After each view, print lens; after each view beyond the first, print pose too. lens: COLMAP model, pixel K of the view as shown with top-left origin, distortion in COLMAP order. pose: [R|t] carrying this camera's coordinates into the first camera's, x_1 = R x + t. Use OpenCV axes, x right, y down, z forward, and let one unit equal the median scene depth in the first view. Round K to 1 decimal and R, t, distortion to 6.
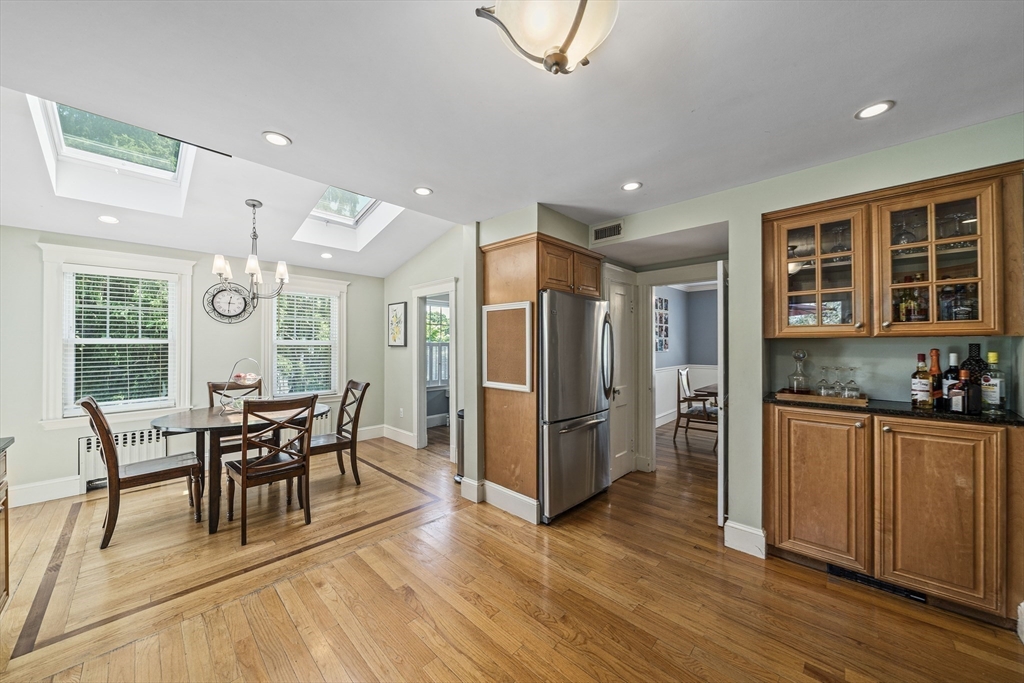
lens RADIAL K [[365.8, 0, 512.0], [0, 365.8, 341.5], [0, 0, 1]] dist [-0.000618, -0.000059]
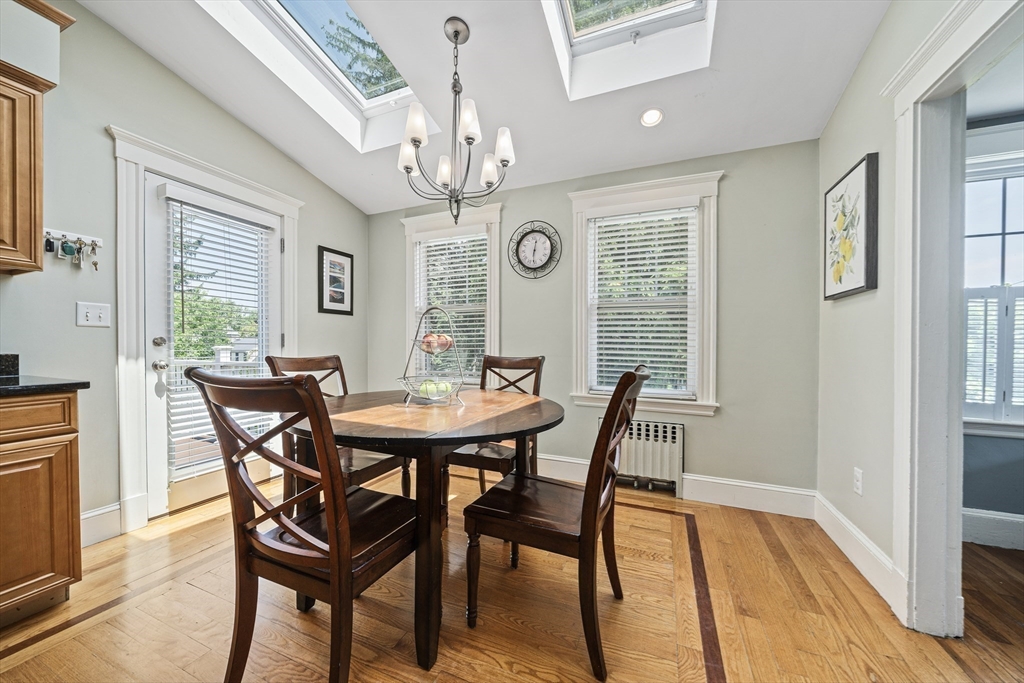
lens RADIAL K [[359.9, 0, 512.3], [0, 359.9, 345.9], [0, 0, 1]] dist [-0.014238, -0.000082]
pose [[0.370290, 0.004608, -0.928905, -0.153872], [0.000030, 0.999988, 0.004972, 0.089500], [0.928916, -0.001869, 0.370286, 0.796110]]
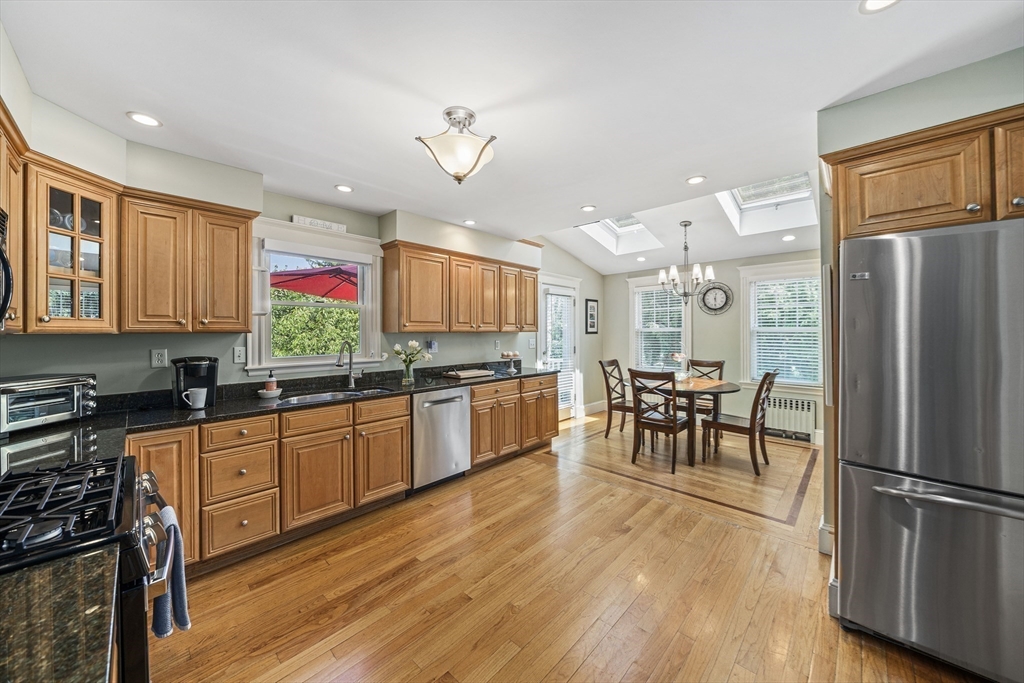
lens RADIAL K [[361.1, 0, 515.0], [0, 361.1, 335.3], [0, 0, 1]] dist [-0.008706, 0.000331]
pose [[0.012365, 0.007500, -0.999895, 0.516739], [0.011716, 0.999902, 0.007645, 0.002860], [0.999855, -0.011809, 0.012276, 0.339051]]
